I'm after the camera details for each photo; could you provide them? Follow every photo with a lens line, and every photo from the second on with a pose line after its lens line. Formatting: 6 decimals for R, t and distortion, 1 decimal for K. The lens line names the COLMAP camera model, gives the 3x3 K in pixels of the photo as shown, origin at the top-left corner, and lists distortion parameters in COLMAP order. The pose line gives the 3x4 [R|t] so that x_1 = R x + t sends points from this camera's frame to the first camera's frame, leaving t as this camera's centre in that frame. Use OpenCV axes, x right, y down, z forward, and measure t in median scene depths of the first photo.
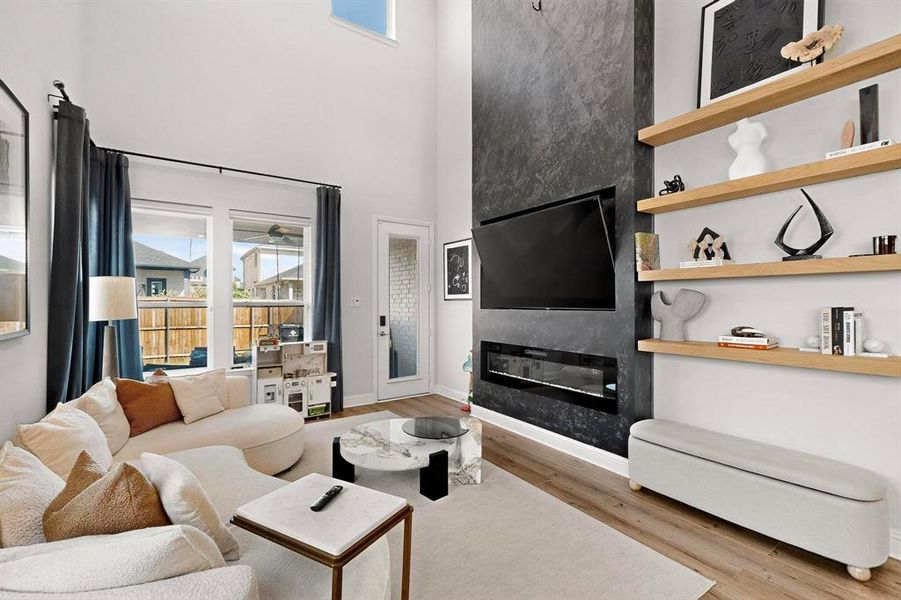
lens RADIAL K [[393.6, 0, 450.5], [0, 393.6, 300.0], [0, 0, 1]] dist [-0.001170, -0.000227]
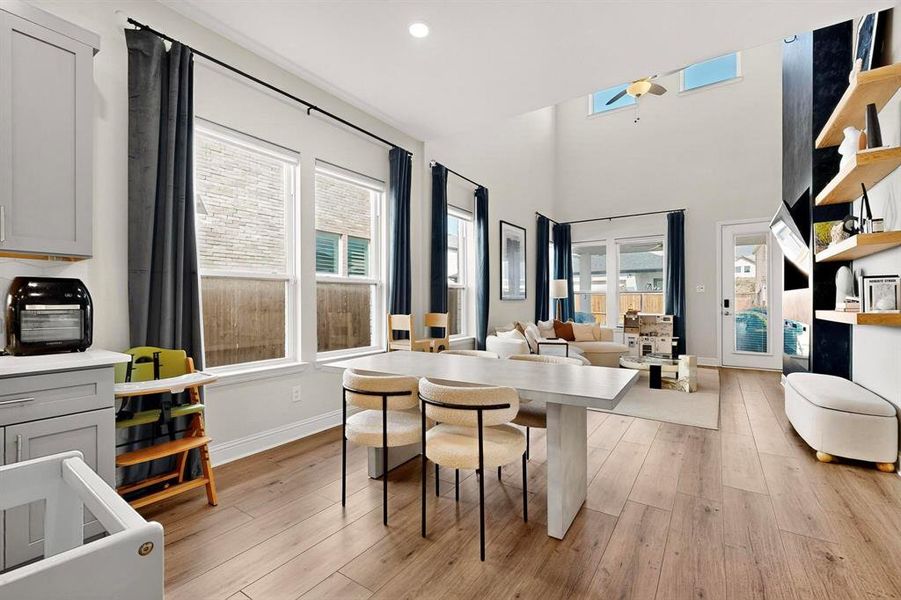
lens RADIAL K [[393.6, 0, 450.5], [0, 393.6, 300.0], [0, 0, 1]] dist [-0.001170, -0.000227]
pose [[0.371585, -0.000119, -0.928399, 0.782990], [0.004515, 0.999988, 0.001678, 0.040730], [0.928388, -0.004815, 0.371581, -0.351142]]
